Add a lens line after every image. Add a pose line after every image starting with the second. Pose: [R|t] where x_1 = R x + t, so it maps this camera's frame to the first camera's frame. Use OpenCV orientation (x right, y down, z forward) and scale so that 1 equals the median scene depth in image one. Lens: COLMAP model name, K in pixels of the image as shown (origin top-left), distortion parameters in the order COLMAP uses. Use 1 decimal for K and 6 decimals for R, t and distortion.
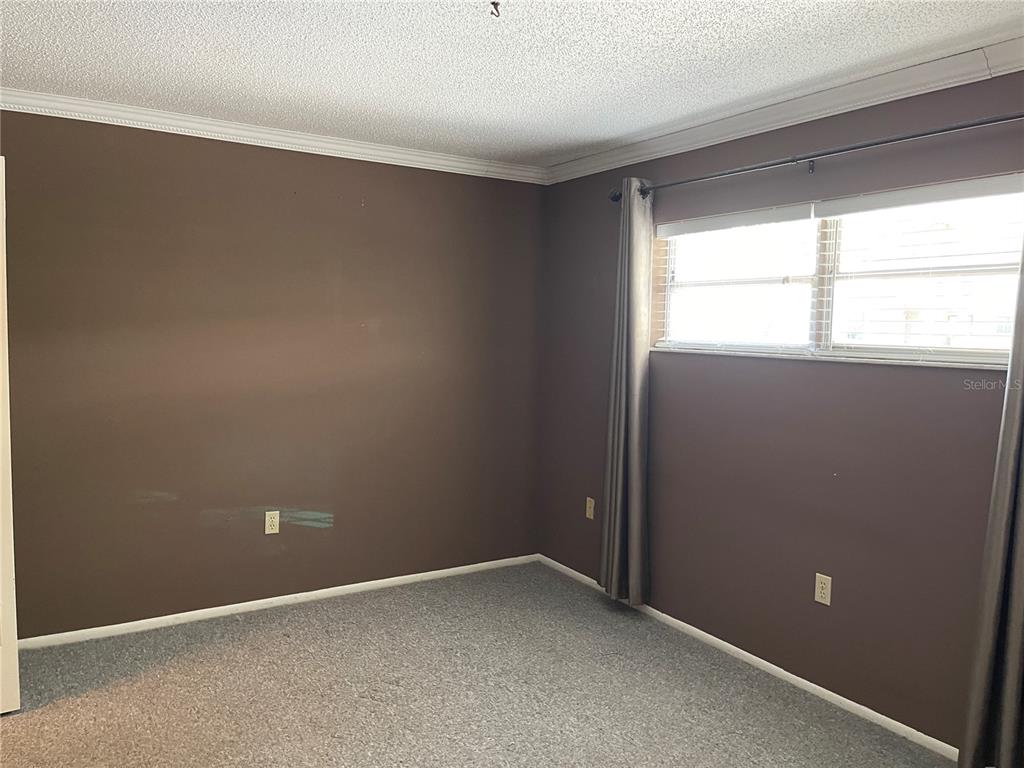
lens RADIAL K [[765.2, 0, 512.9], [0, 765.2, 376.3], [0, 0, 1]] dist [0.082698, -0.104392]
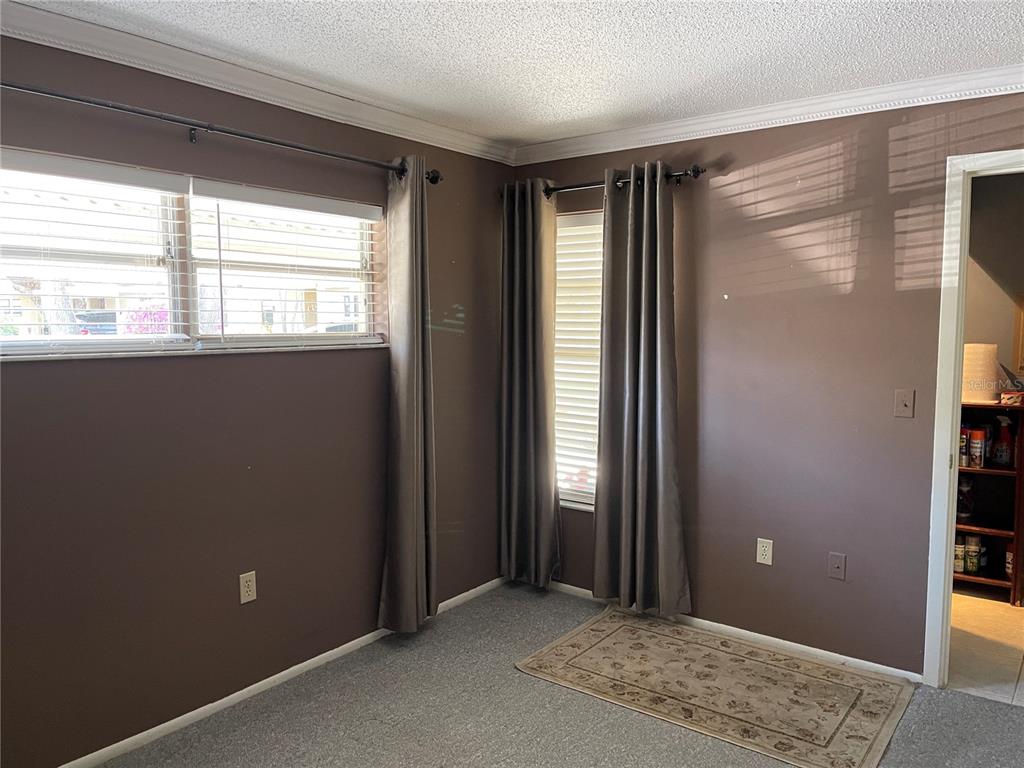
lens RADIAL K [[770.2, 0, 514.1], [0, 770.2, 392.5], [0, 0, 1]] dist [0.076228, -0.097085]
pose [[-0.336006, -0.098954, 0.936647, -0.603698], [0.066750, 0.989463, 0.128479, -0.070693], [-0.939491, 0.105691, -0.325861, 0.978900]]
